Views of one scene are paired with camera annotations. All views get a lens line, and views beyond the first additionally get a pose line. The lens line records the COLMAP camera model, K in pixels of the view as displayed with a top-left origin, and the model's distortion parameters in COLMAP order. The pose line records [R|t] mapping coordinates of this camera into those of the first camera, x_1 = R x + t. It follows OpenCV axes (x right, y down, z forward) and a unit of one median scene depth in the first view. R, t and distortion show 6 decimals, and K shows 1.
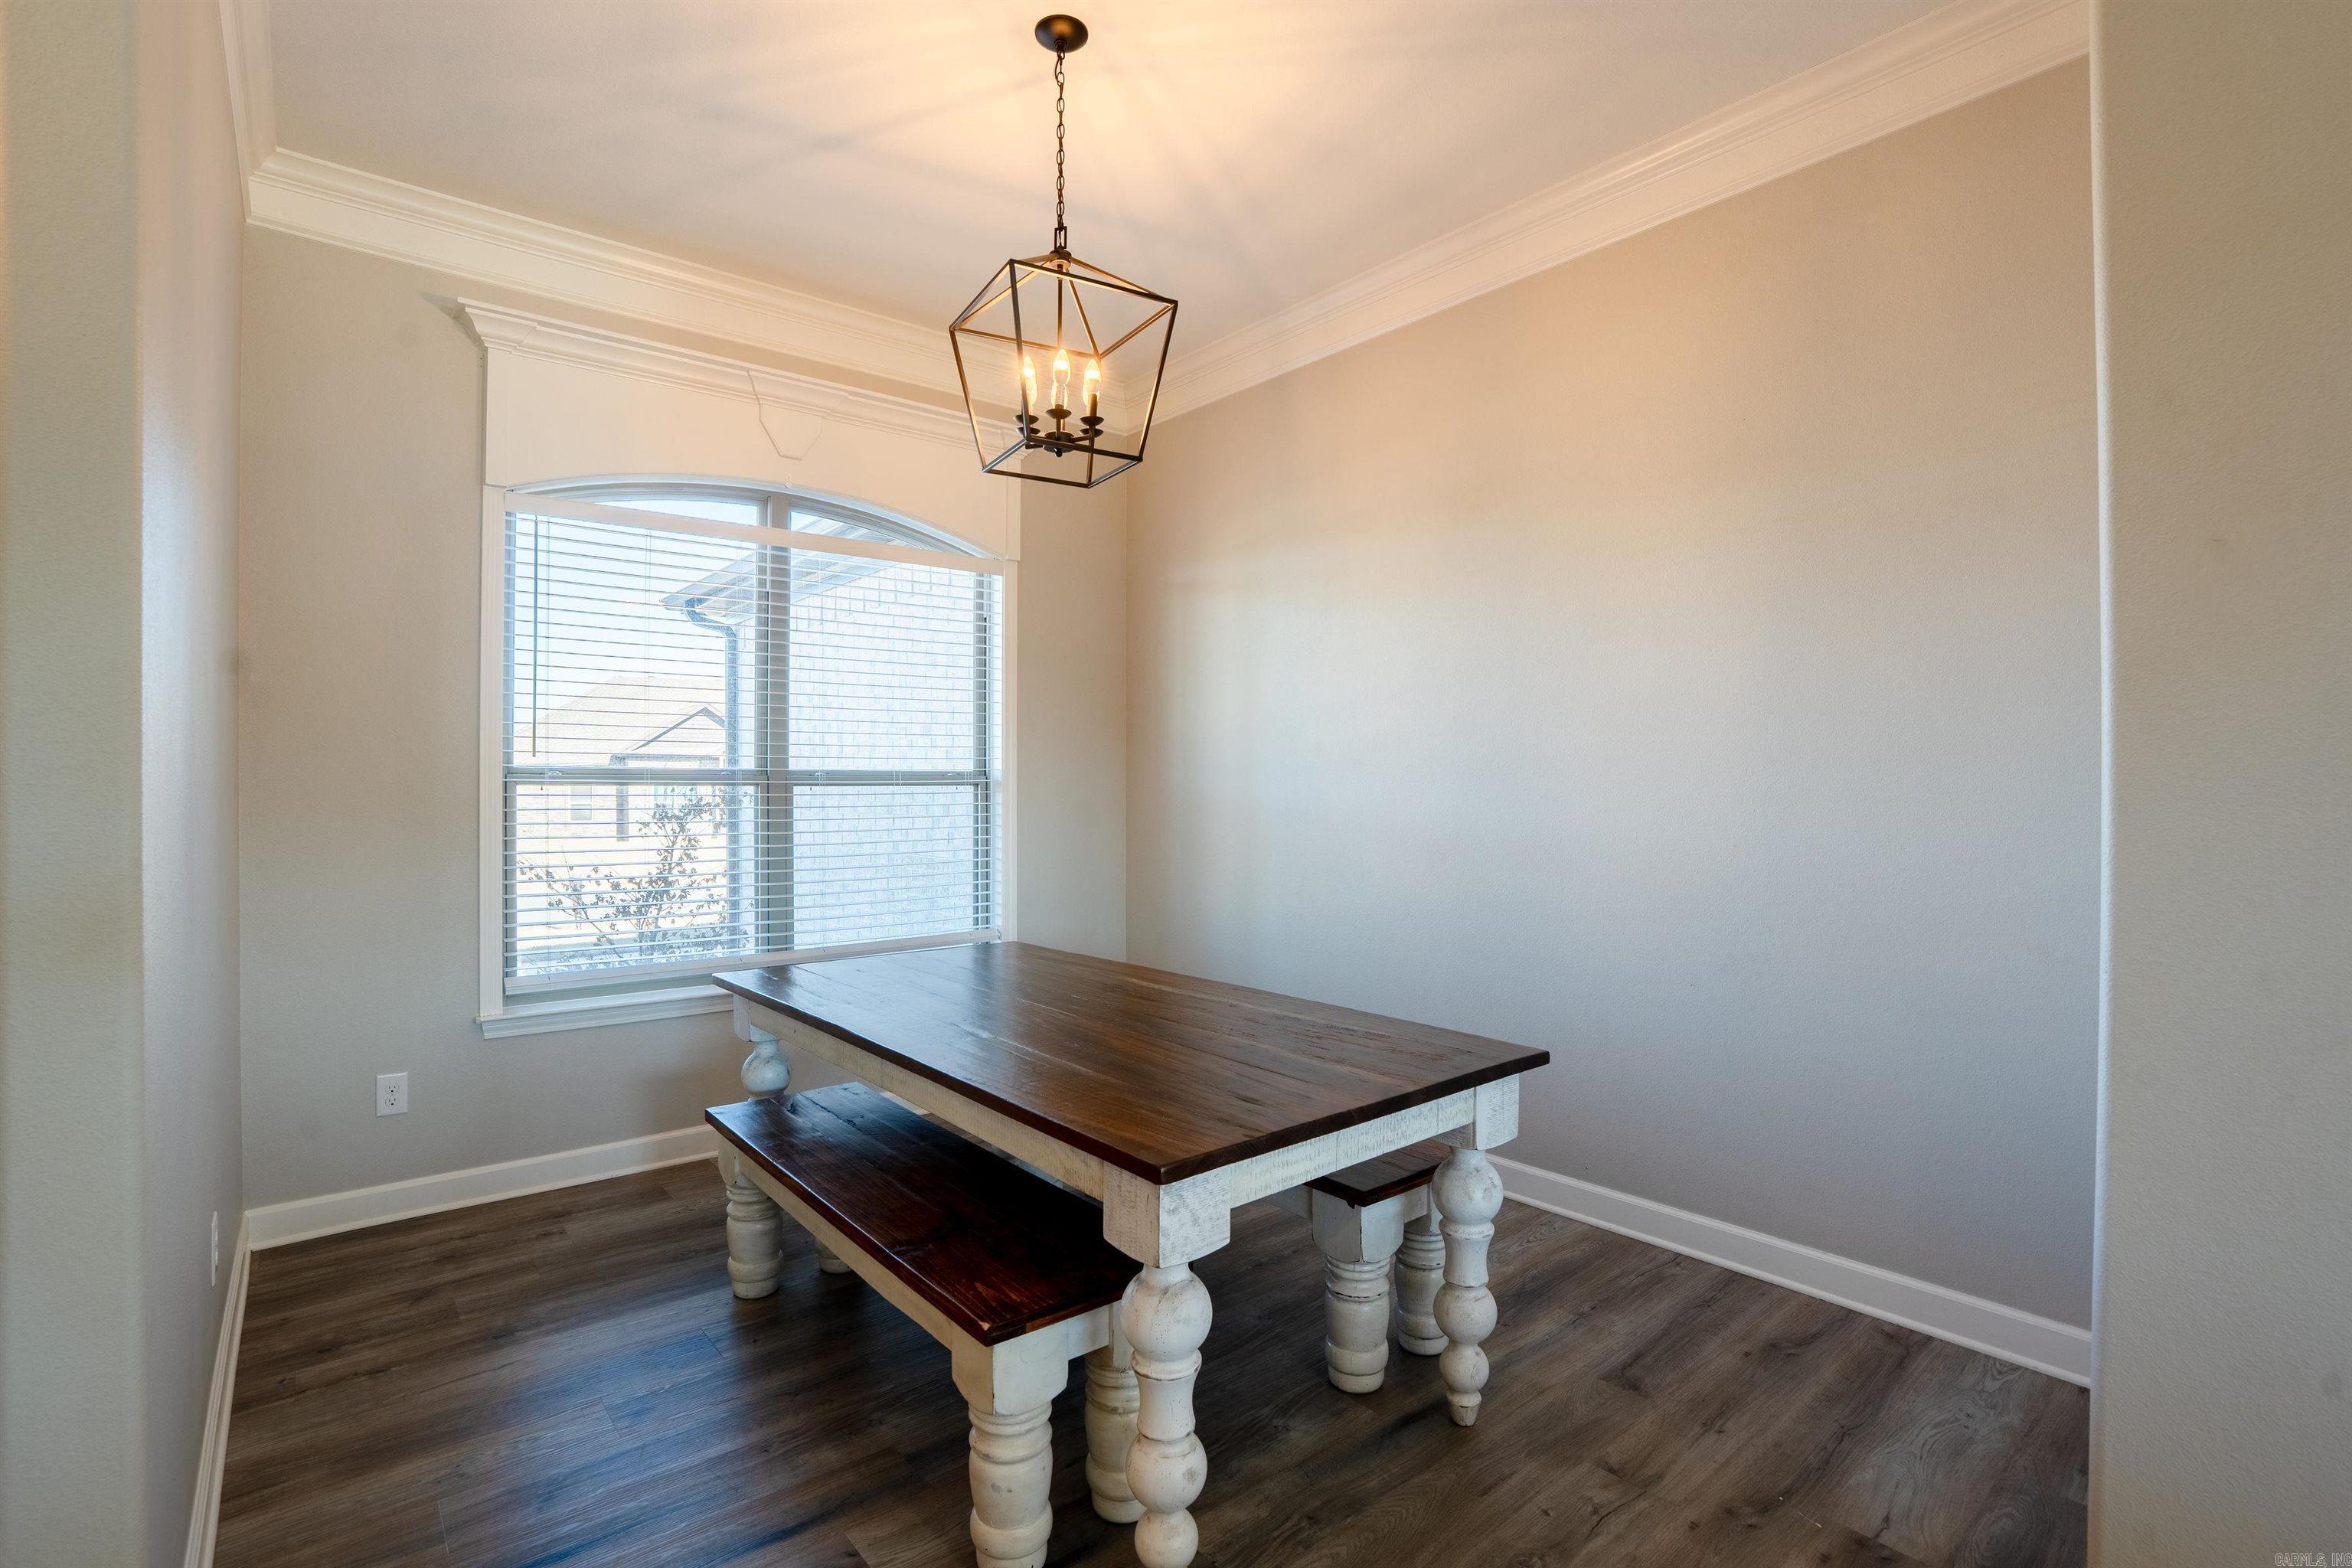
lens RADIAL K [[1084.1, 0, 1169.0], [0, 1084.1, 782.0], [0, 0, 1]] dist [-0.071842, 0.026401]
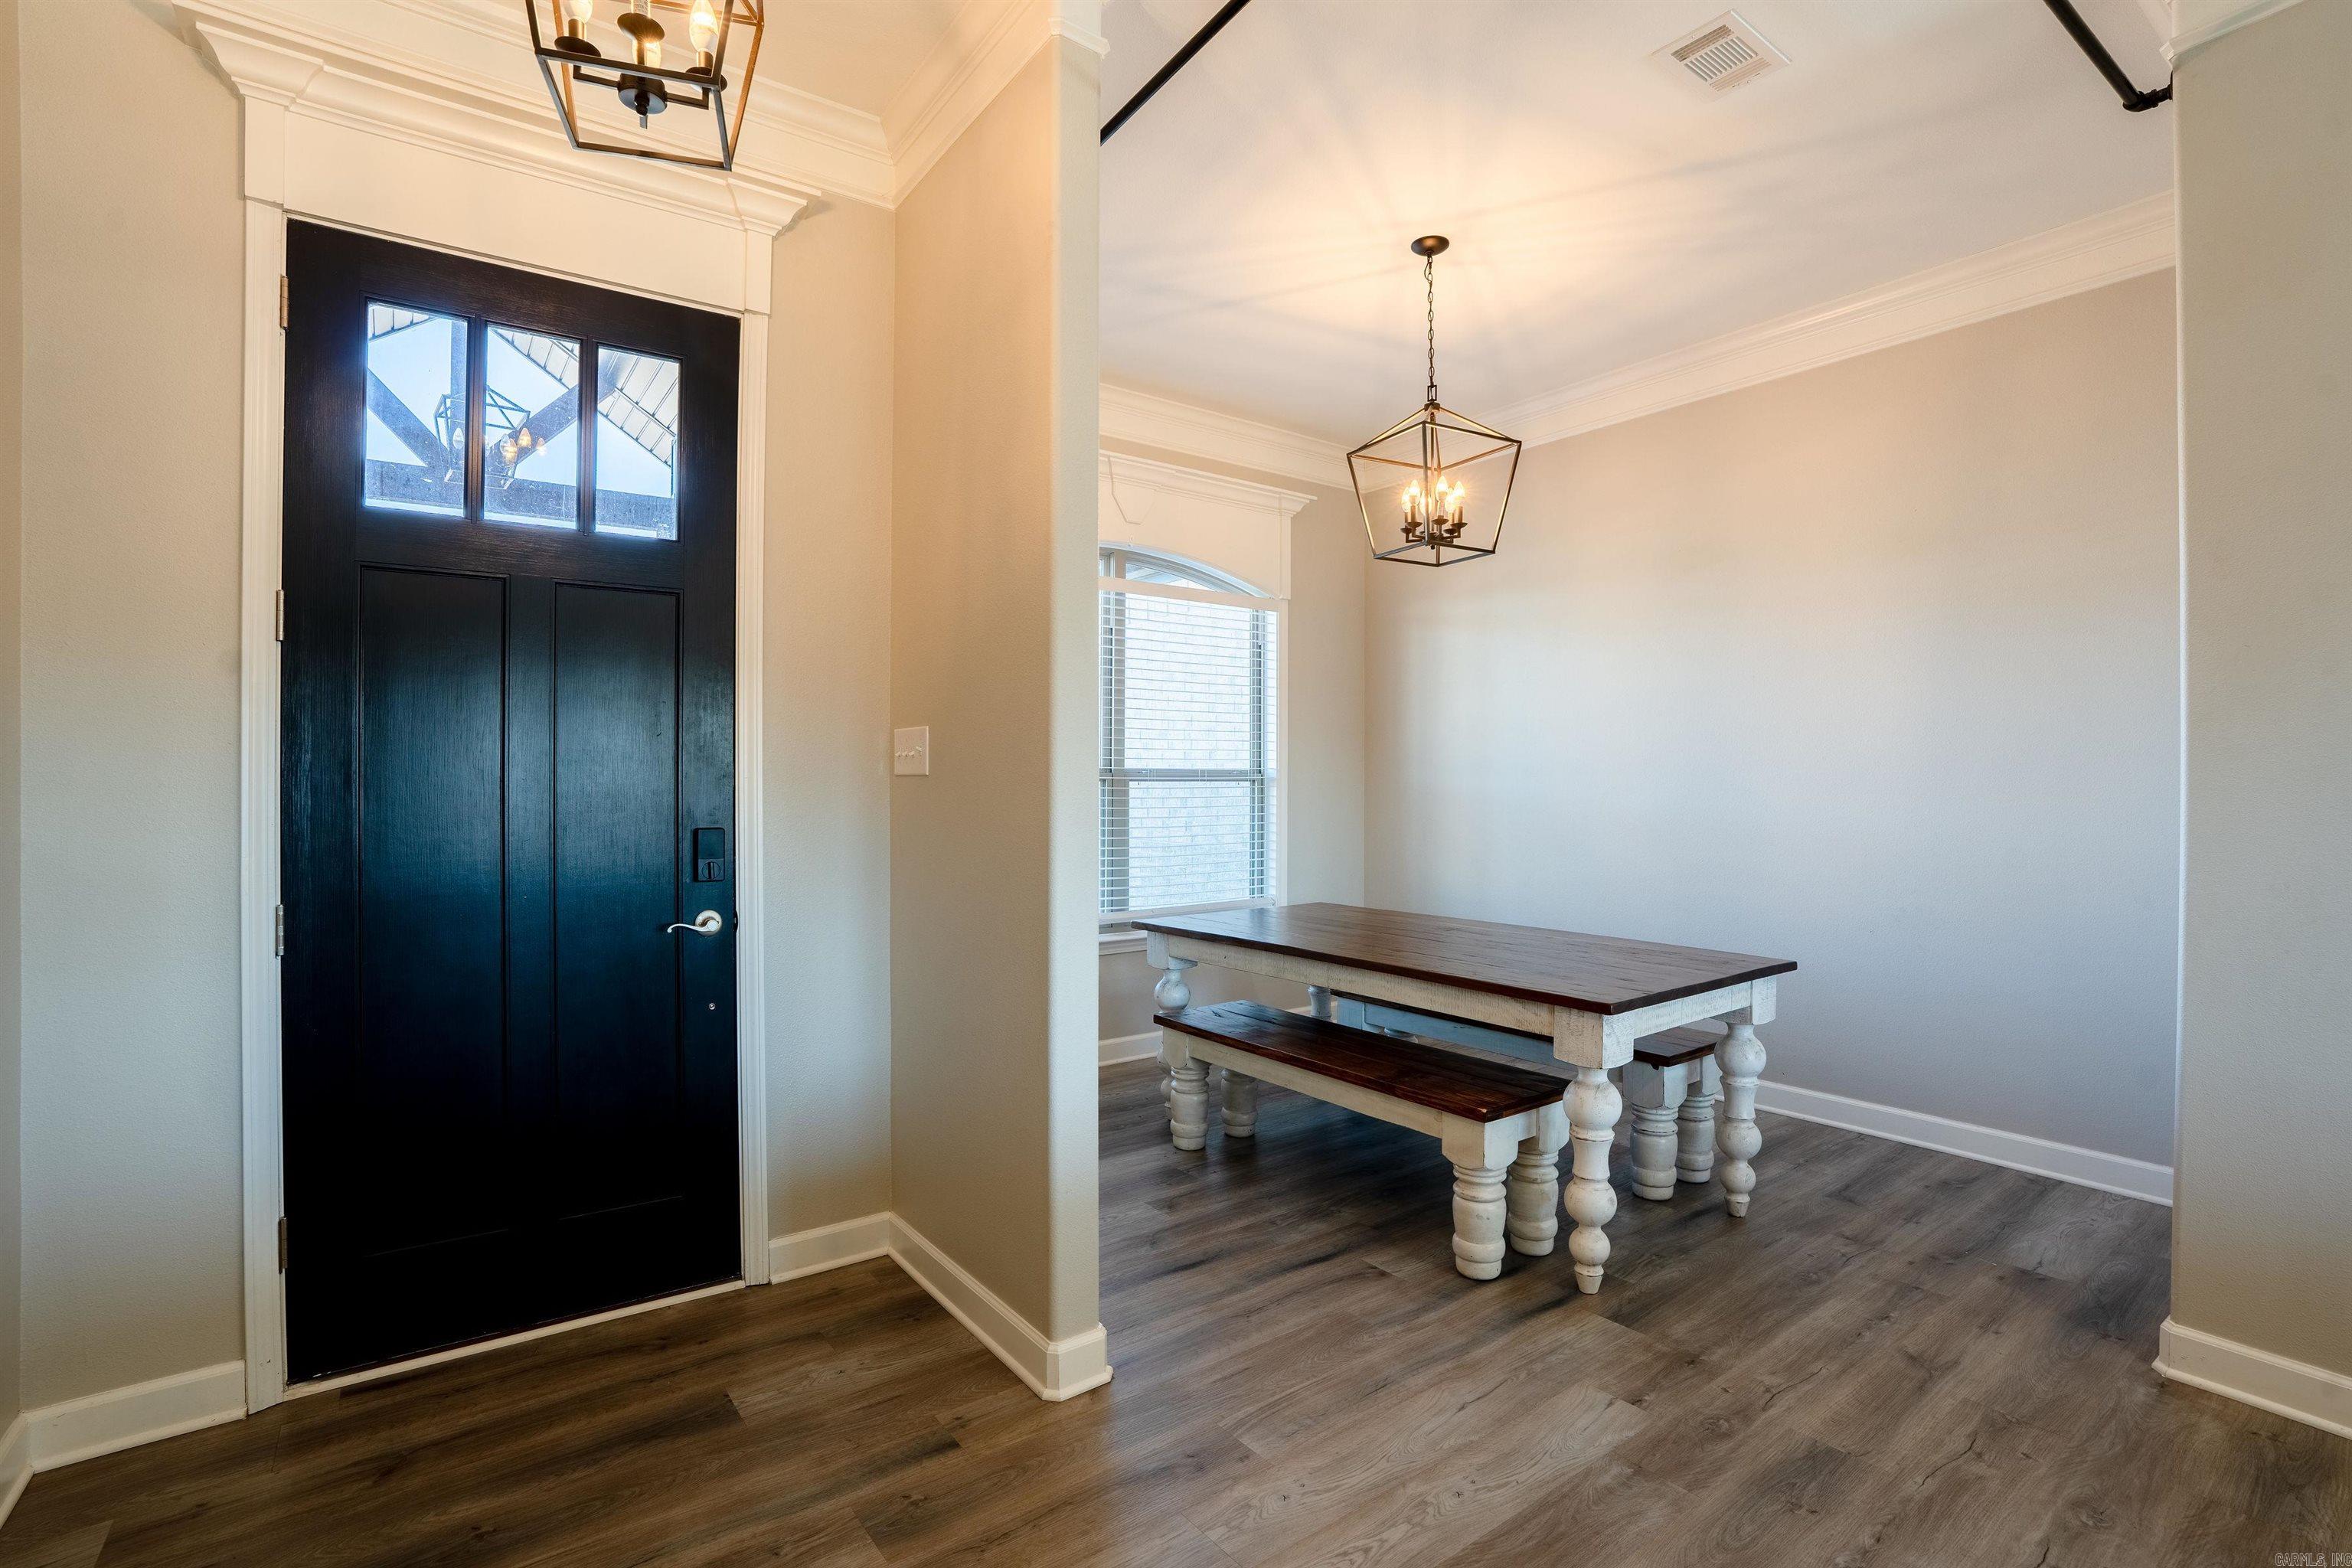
lens RADIAL K [[1084.1, 0, 1169.0], [0, 1084.1, 782.0], [0, 0, 1]] dist [-0.071842, 0.026401]
pose [[0.998188, 0.002584, -0.060122, -0.369264], [-0.002449, 0.999994, 0.002315, 0.002260], [0.060128, -0.002163, 0.998188, -0.445482]]
